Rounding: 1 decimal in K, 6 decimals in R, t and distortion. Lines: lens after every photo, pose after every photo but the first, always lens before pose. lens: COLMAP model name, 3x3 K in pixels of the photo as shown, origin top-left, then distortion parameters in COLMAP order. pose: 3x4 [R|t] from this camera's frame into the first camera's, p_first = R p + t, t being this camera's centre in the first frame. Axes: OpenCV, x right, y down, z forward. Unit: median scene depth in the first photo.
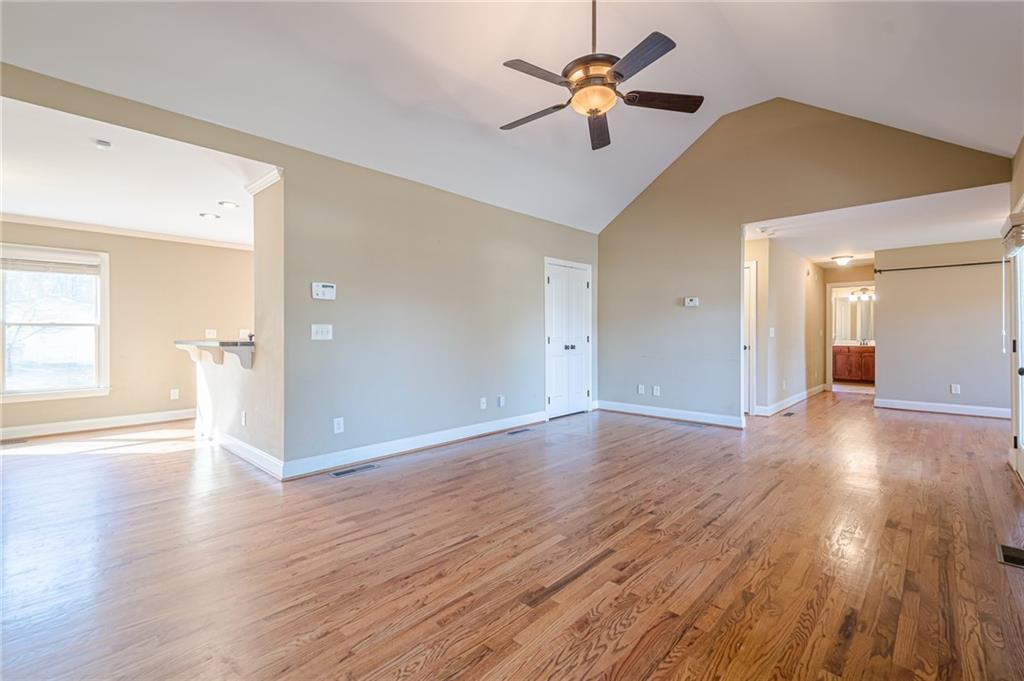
lens RADIAL K [[450.5, 0, 516.7], [0, 450.5, 340.6], [0, 0, 1]] dist [0.013467, -0.000232]
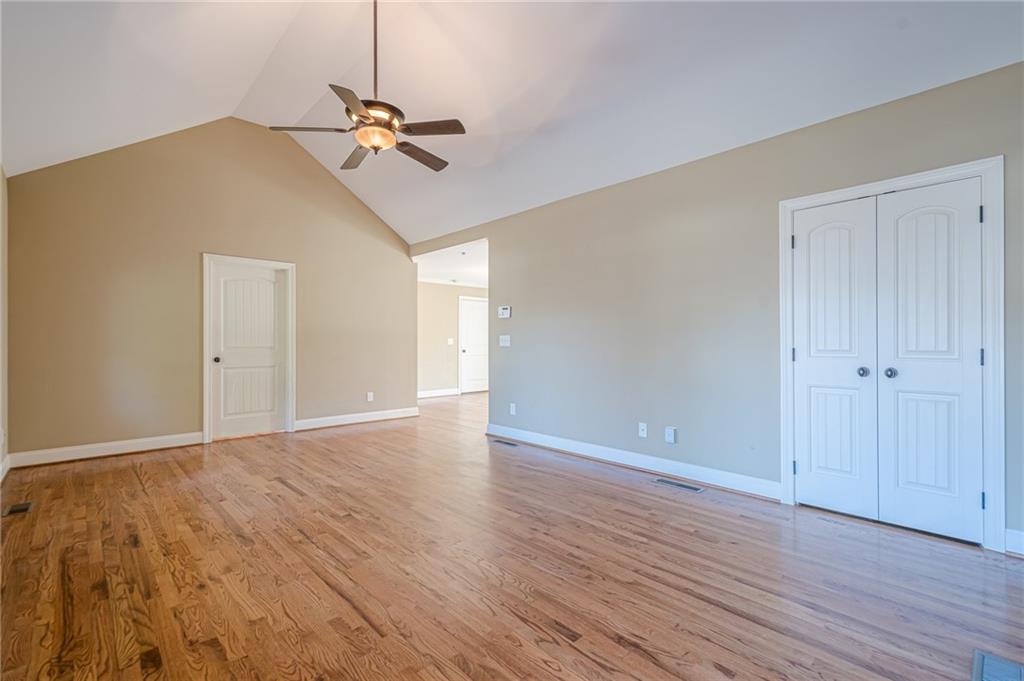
lens RADIAL K [[459.9, 0, 496.0], [0, 459.9, 341.4], [0, 0, 1]] dist [0.016212, -0.000509]
pose [[-0.082280, 0.000048, -0.996609, 1.320145], [-0.015319, 0.999882, 0.001313, -0.023079], [0.996491, 0.015375, -0.082270, 1.412121]]
